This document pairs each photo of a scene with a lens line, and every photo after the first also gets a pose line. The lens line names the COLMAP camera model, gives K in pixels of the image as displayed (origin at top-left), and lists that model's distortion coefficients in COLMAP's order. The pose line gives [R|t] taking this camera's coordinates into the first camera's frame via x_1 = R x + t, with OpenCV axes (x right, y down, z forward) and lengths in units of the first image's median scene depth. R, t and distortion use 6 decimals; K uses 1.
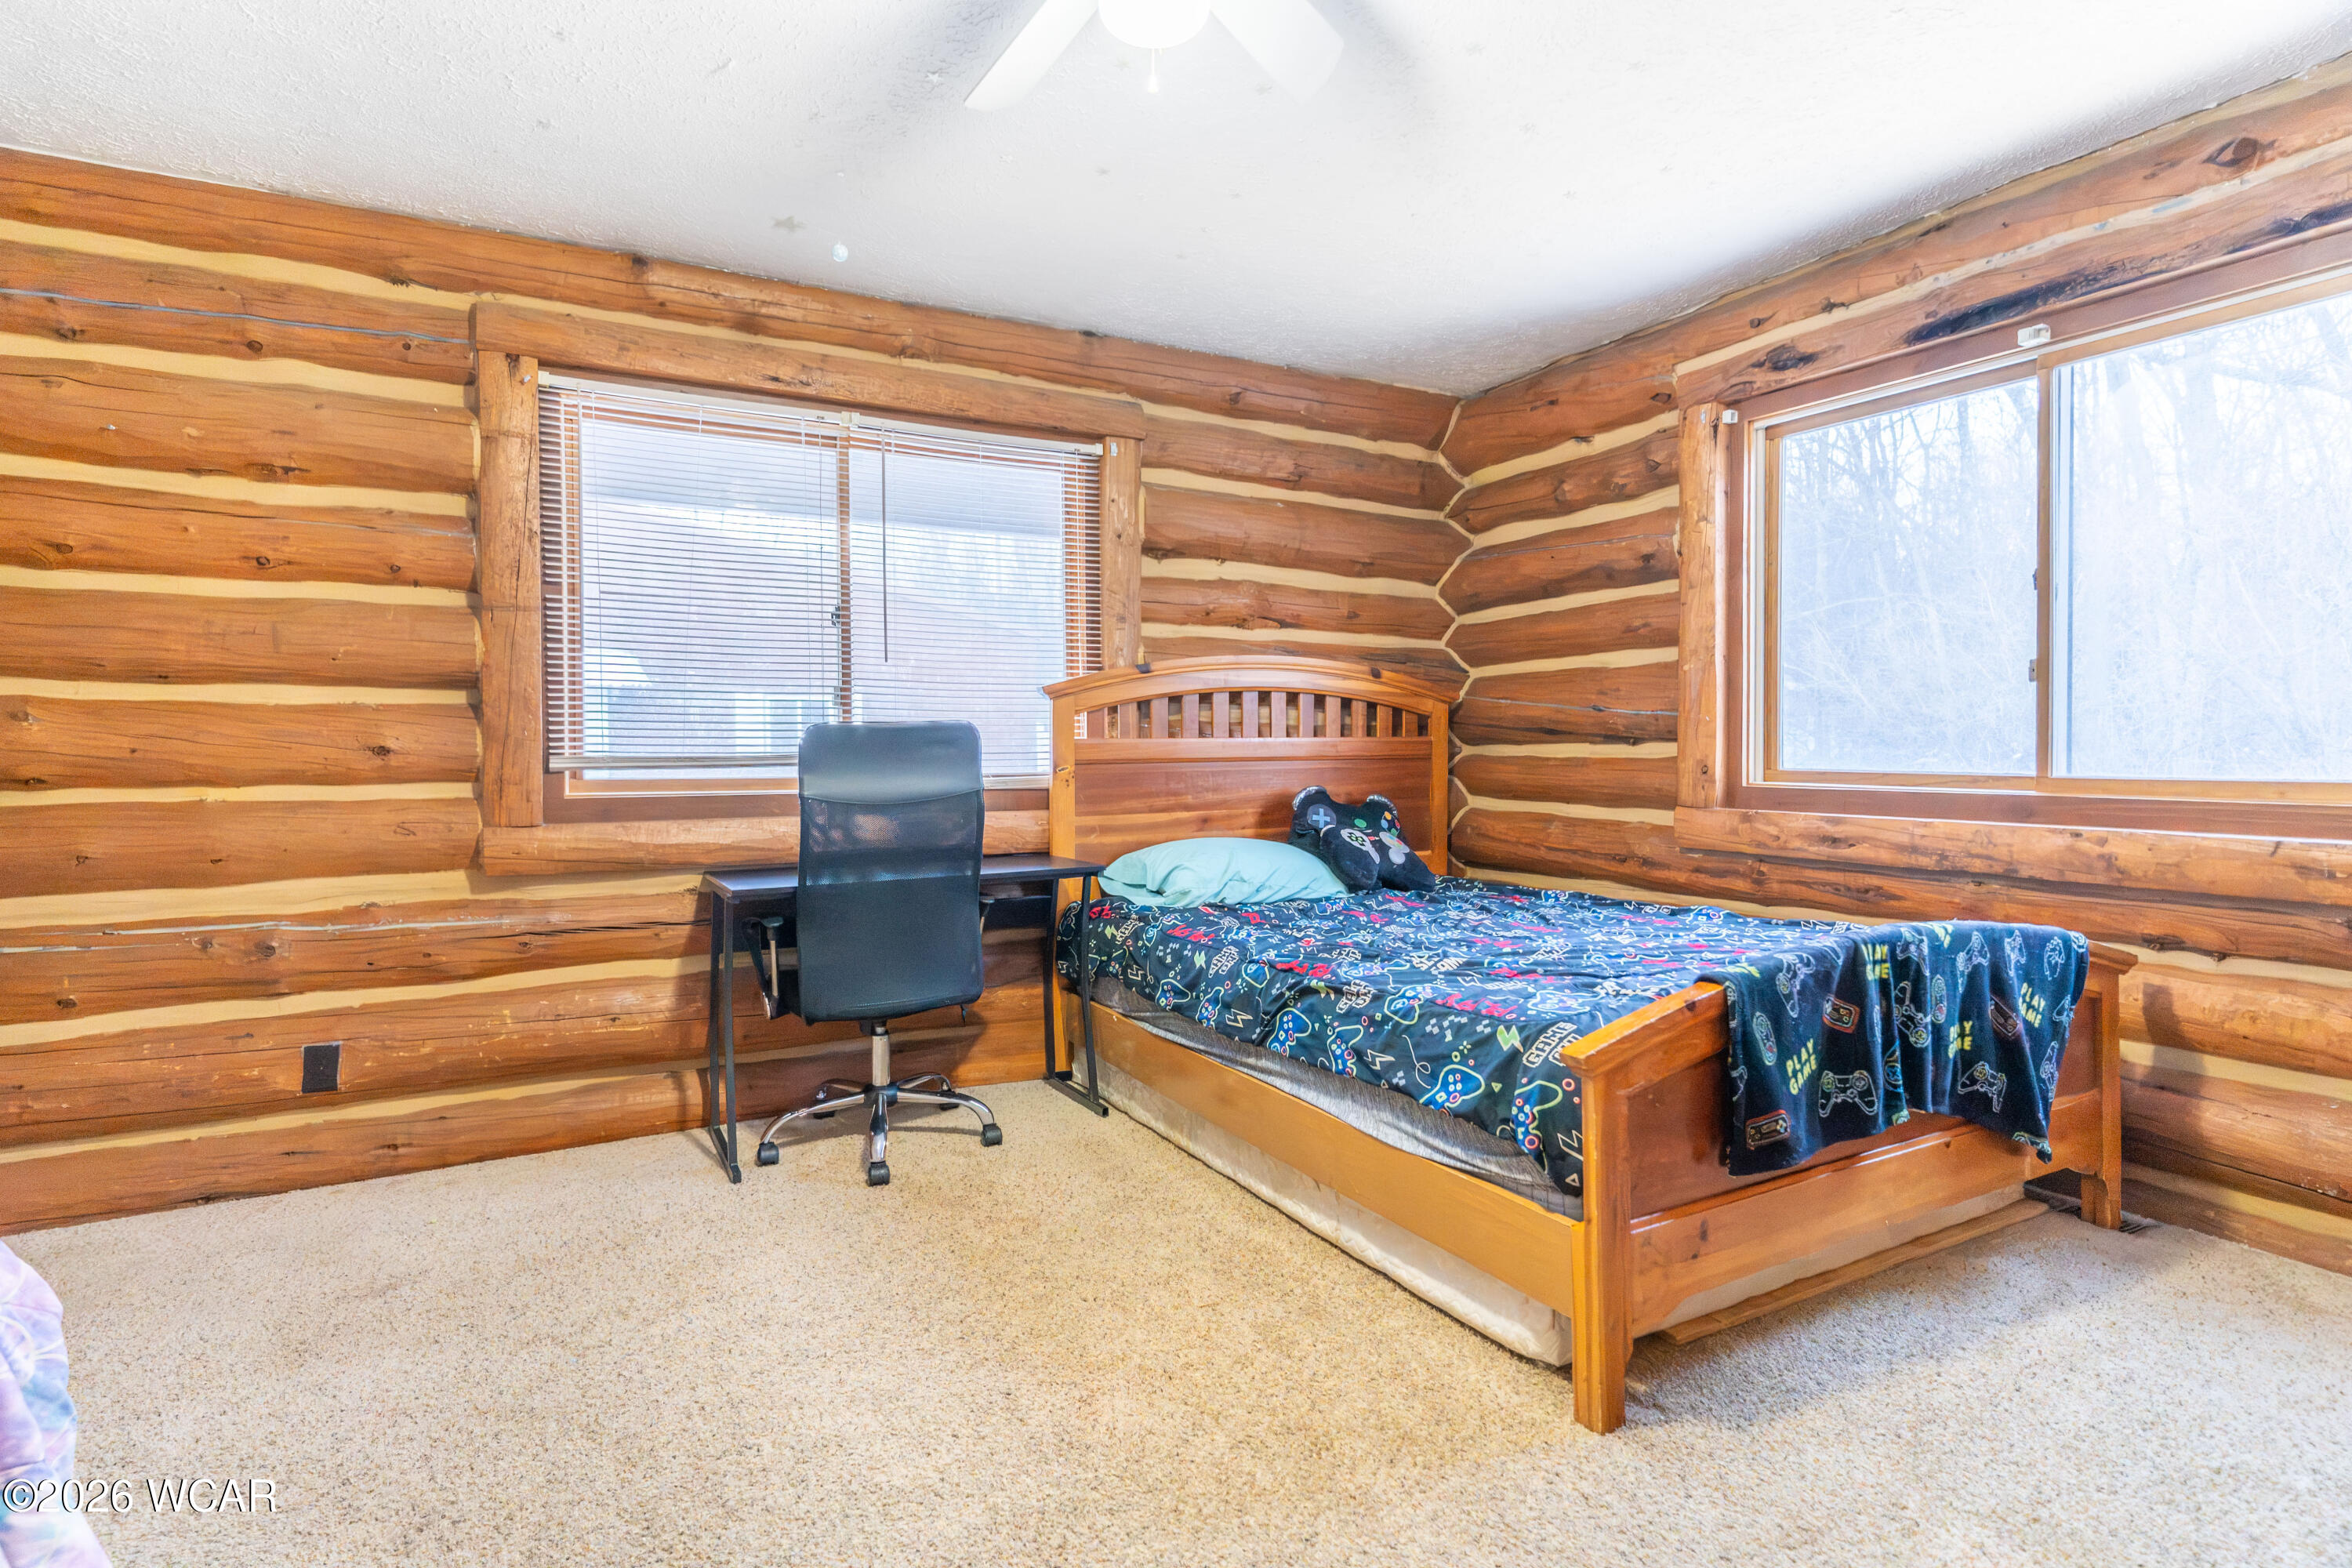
lens RADIAL K [[1150.0, 0, 1182.7], [0, 1150.0, 779.7], [0, 0, 1]] dist [-0.016492, 0.004994]
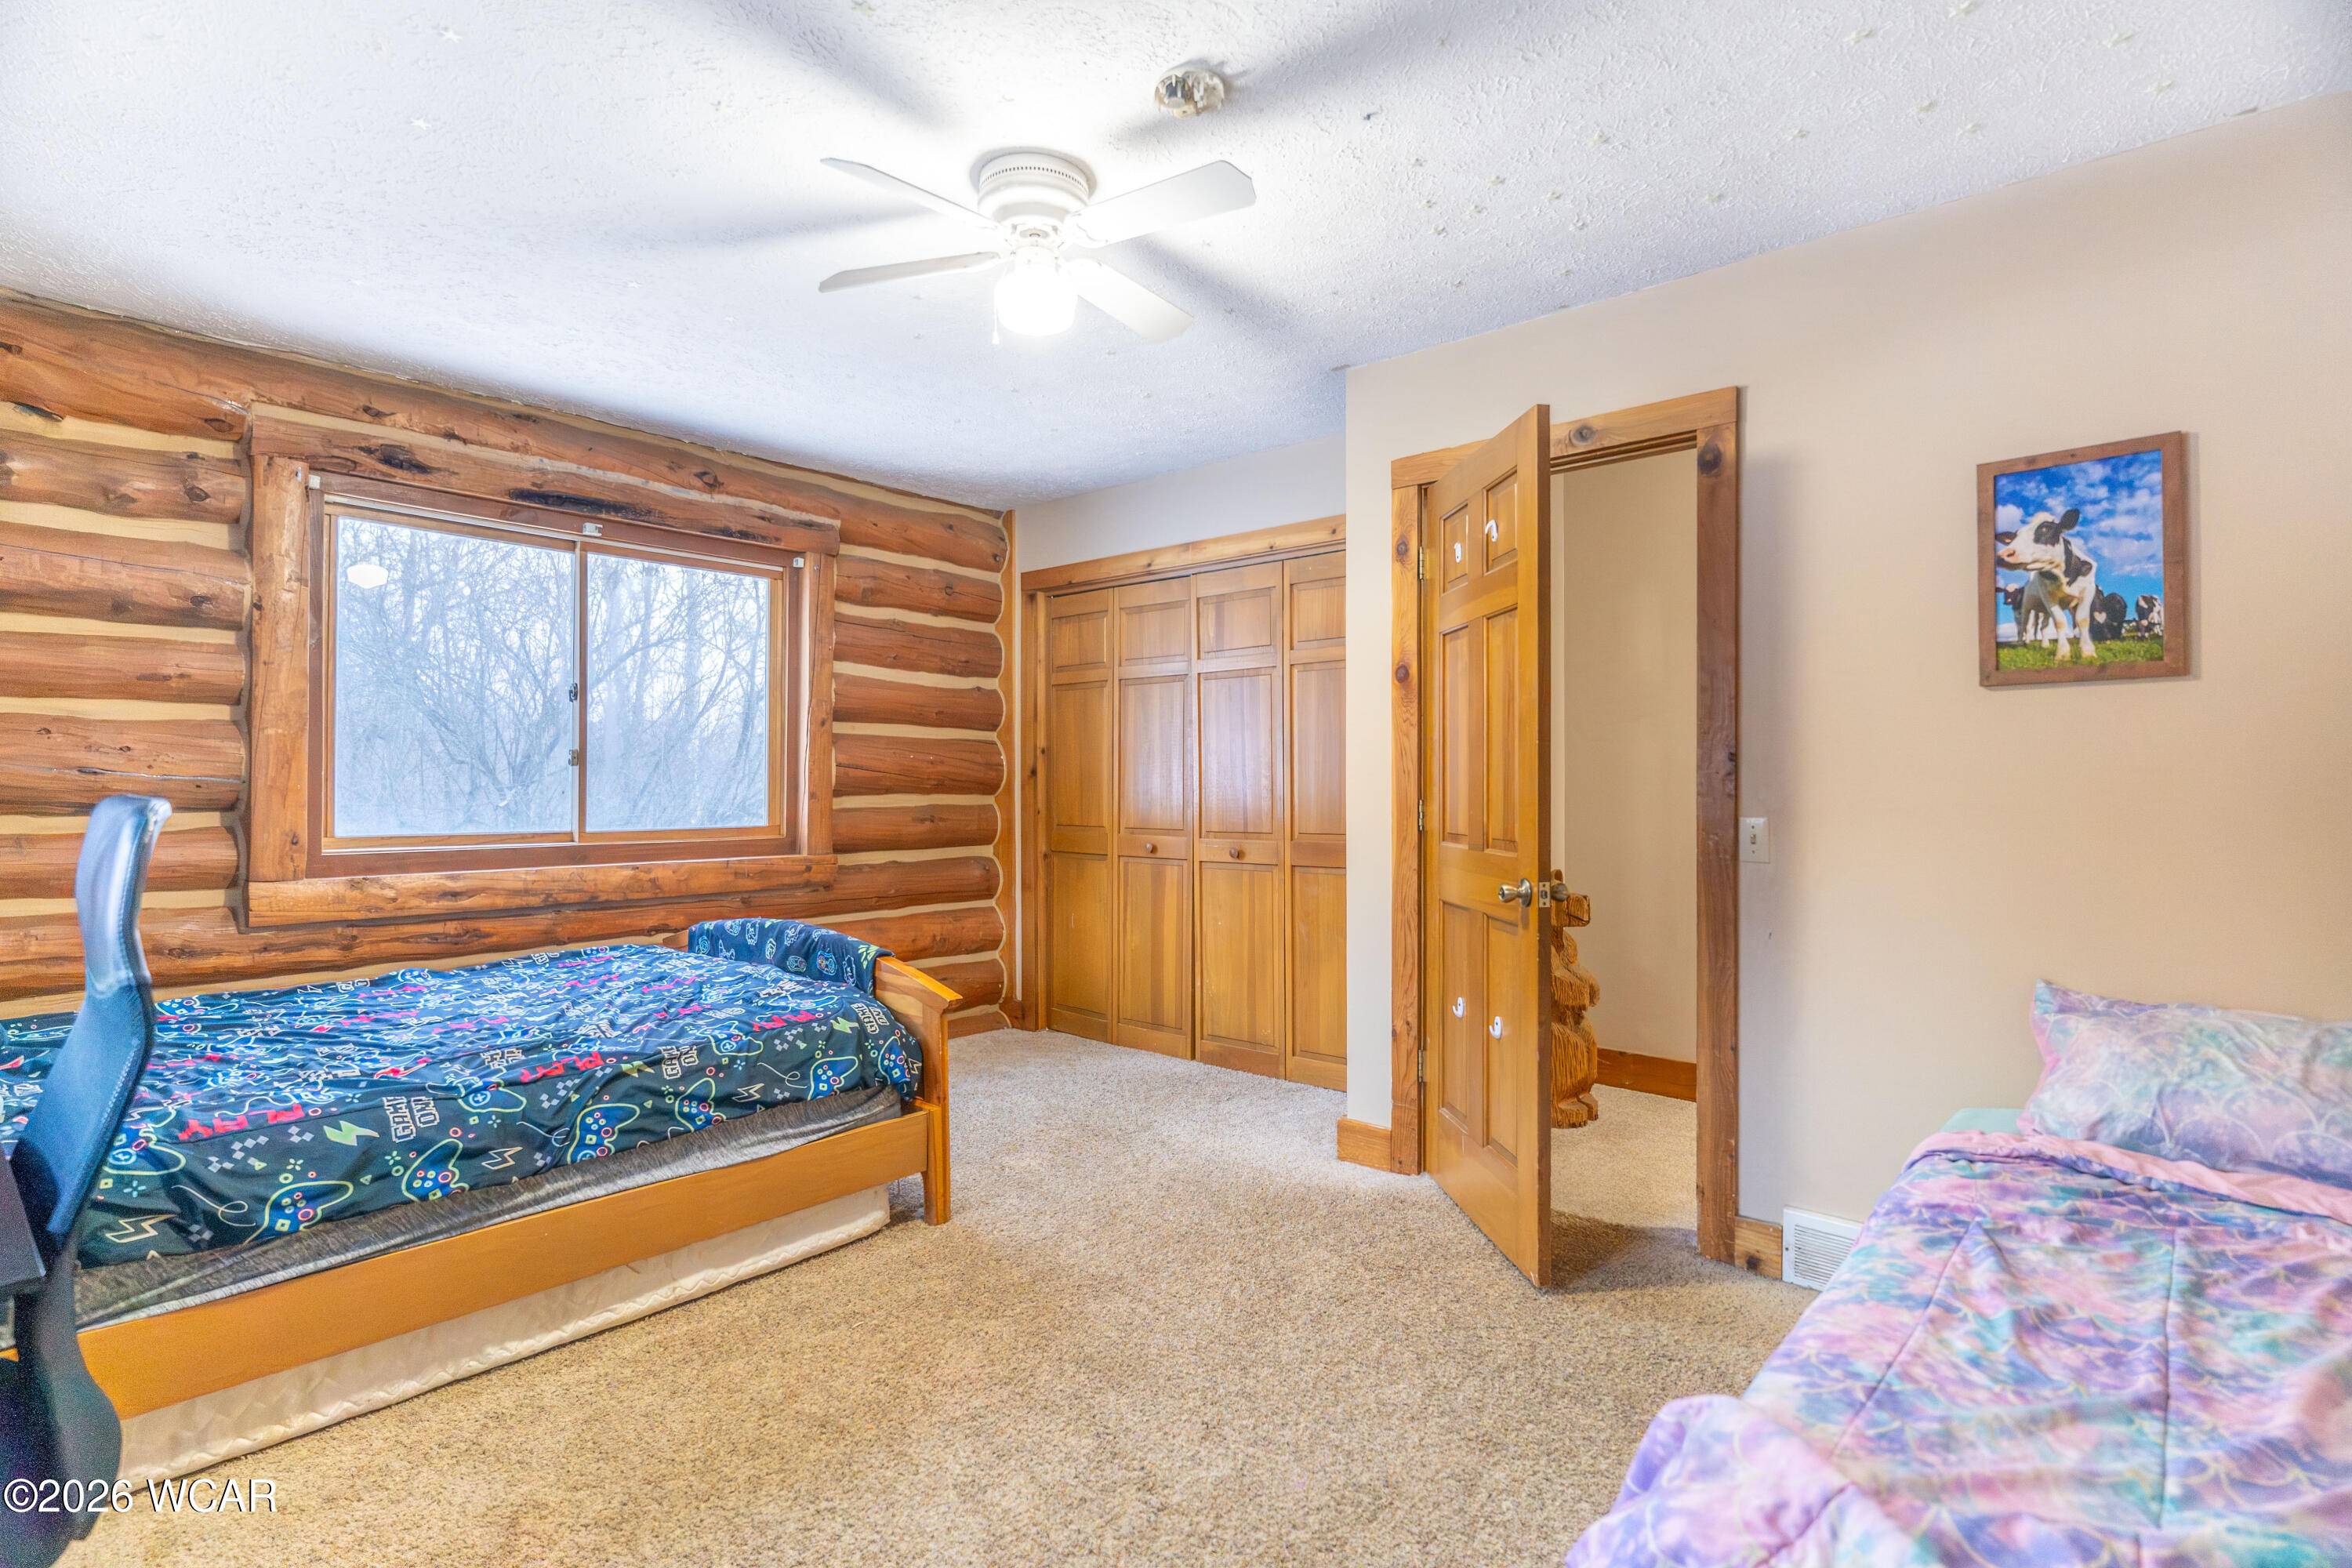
lens RADIAL K [[1150.0, 0, 1179.4], [0, 1150.0, 770.5], [0, 0, 1]] dist [-0.016492, 0.004994]
pose [[-0.346672, 0.015230, 0.937863, -0.886891], [0.027600, 0.999601, -0.006030, -0.051736], [-0.937580, 0.023795, -0.346954, 0.814285]]
